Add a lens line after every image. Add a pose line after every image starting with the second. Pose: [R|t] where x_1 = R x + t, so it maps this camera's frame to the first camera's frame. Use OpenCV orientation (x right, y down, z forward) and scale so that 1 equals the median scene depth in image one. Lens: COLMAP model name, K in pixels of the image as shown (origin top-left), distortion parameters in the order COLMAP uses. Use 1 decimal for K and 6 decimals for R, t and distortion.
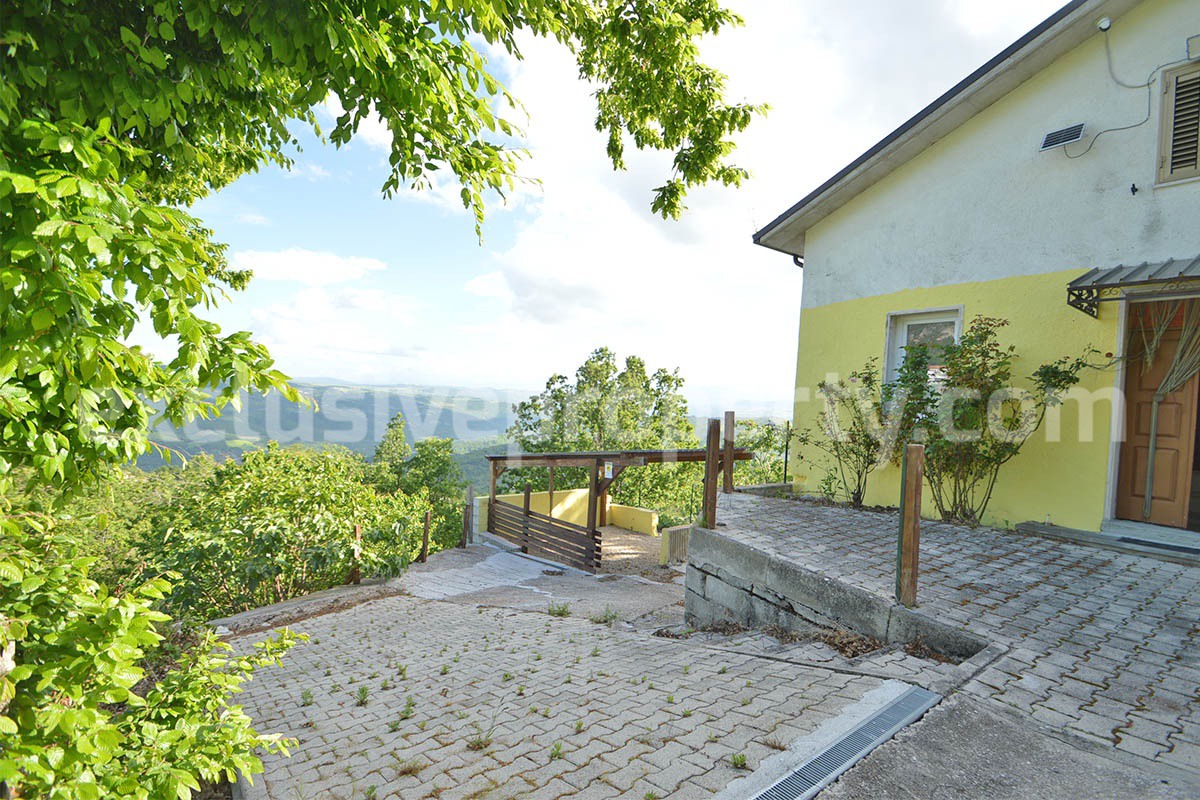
lens RADIAL K [[535.2, 0, 606.2], [0, 535.2, 409.9], [0, 0, 1]] dist [0.011646, -0.014958]
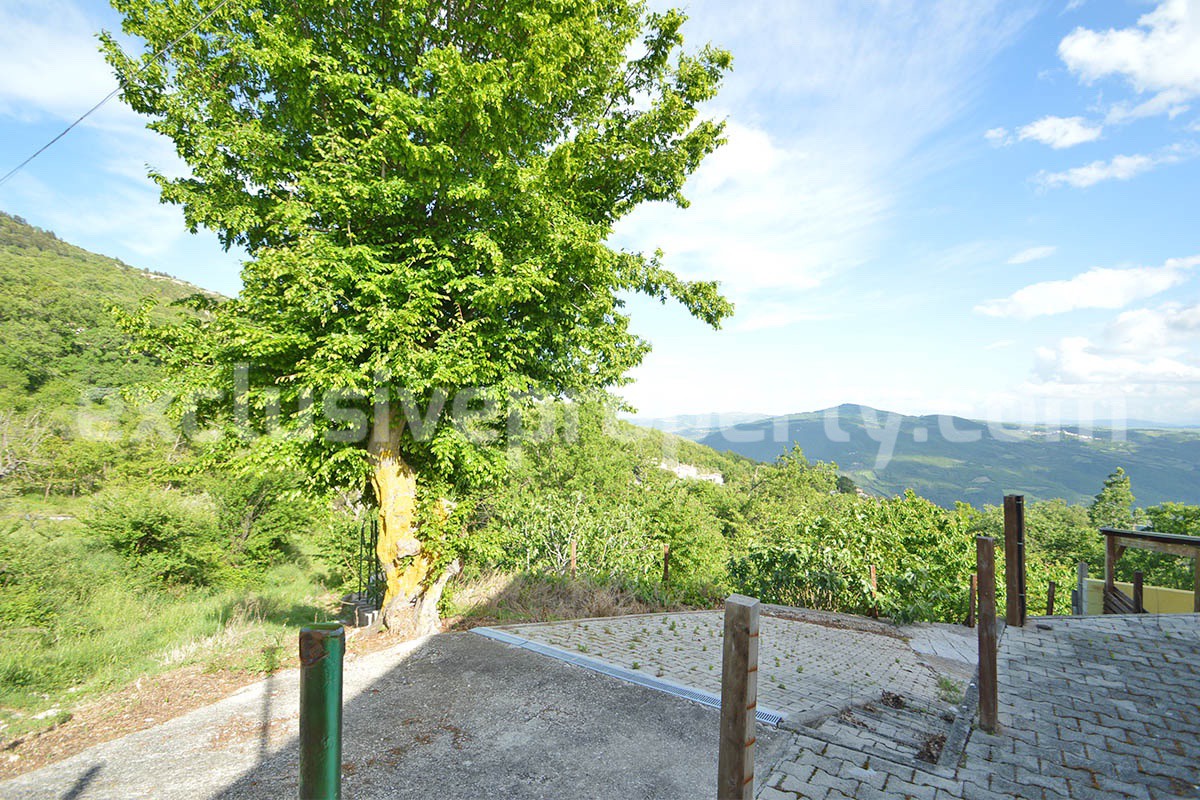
lens RADIAL K [[540.2, 0, 586.2], [0, 540.2, 406.1], [0, 0, 1]] dist [0.017266, -0.016155]
pose [[0.305601, -0.065615, -0.949896, 0.833695], [-0.022444, 0.996849, -0.076080, -0.040956], [0.951895, 0.044570, 0.303166, 0.089440]]
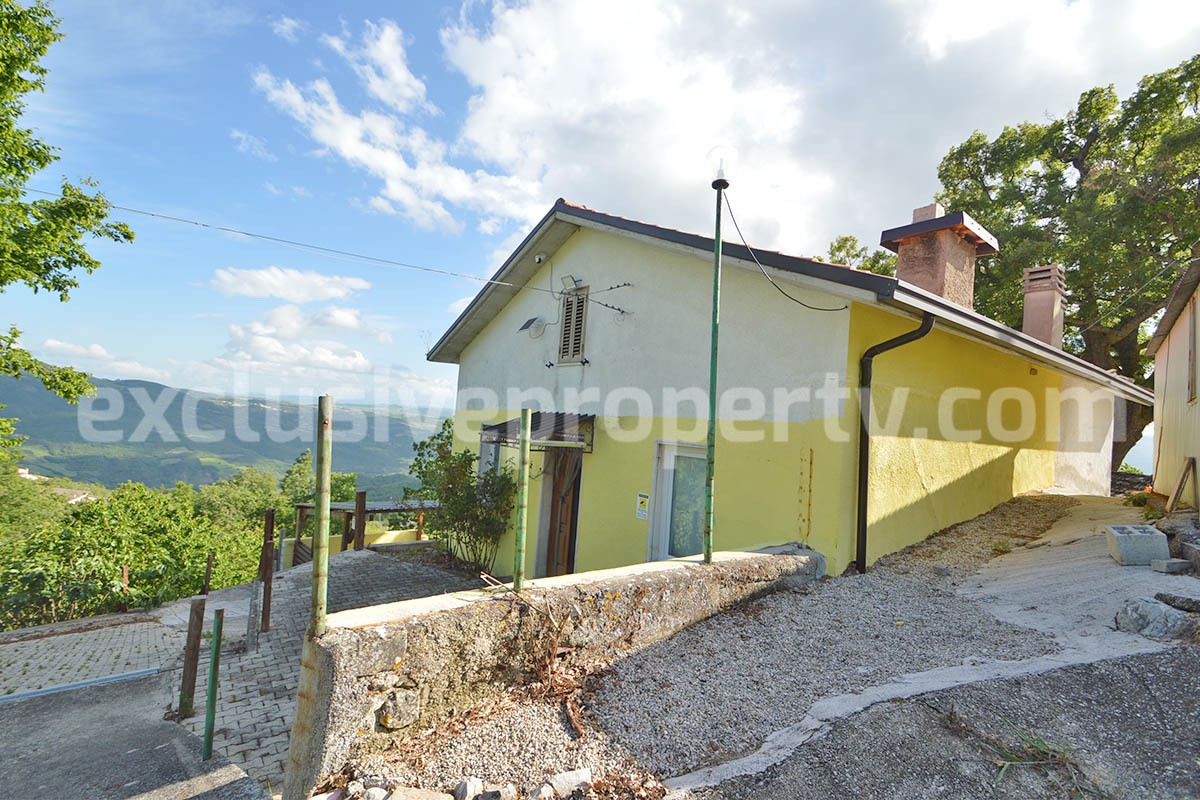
lens RADIAL K [[540.0, 0, 598.0], [0, 540.0, 403.9], [0, 0, 1]] dist [0.016404, -0.016633]
pose [[0.999589, 0.021895, 0.018491, 1.122640], [-0.020782, 0.998078, -0.058382, -0.213607], [-0.019733, 0.057973, 0.998123, -0.602320]]
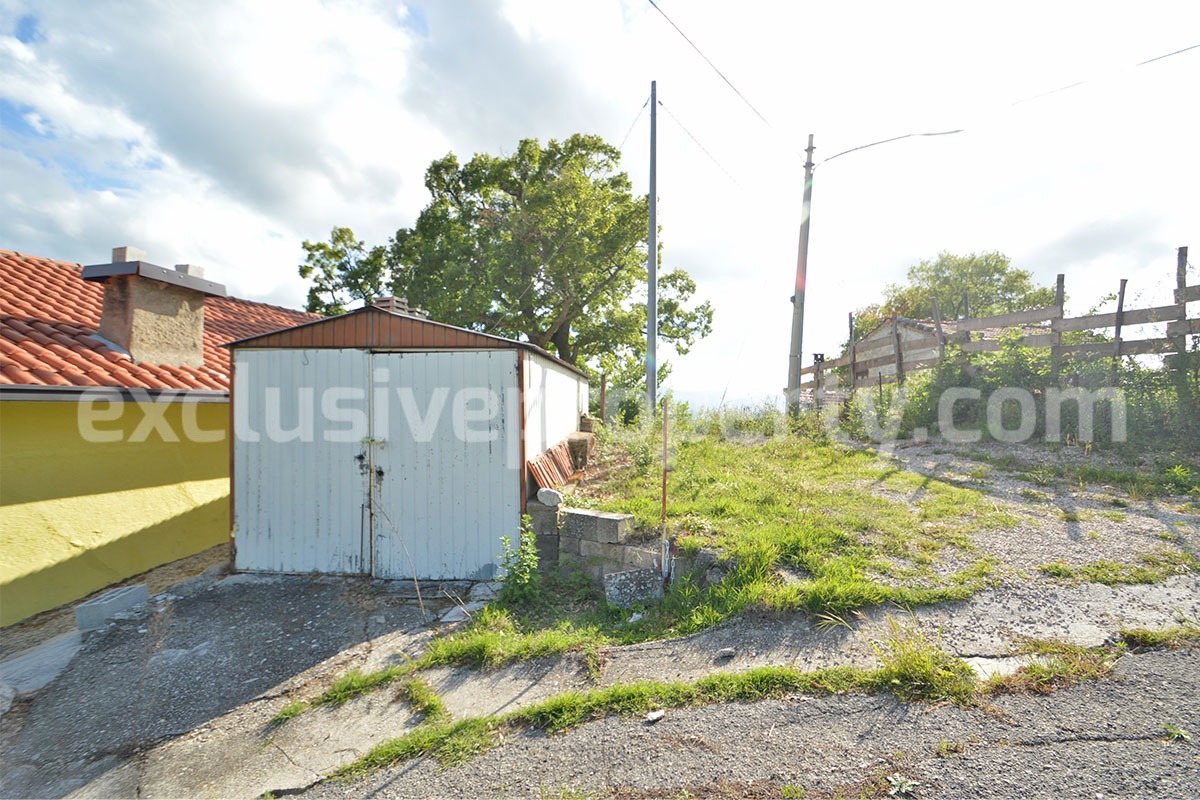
lens RADIAL K [[540.1, 0, 608.2], [0, 540.1, 403.4], [0, 0, 1]] dist [0.013525, -0.016723]
pose [[0.777823, -0.028525, 0.627836, 1.957647], [0.030889, 0.999497, 0.007142, -0.379064], [-0.627724, 0.013839, 0.778313, -1.008892]]
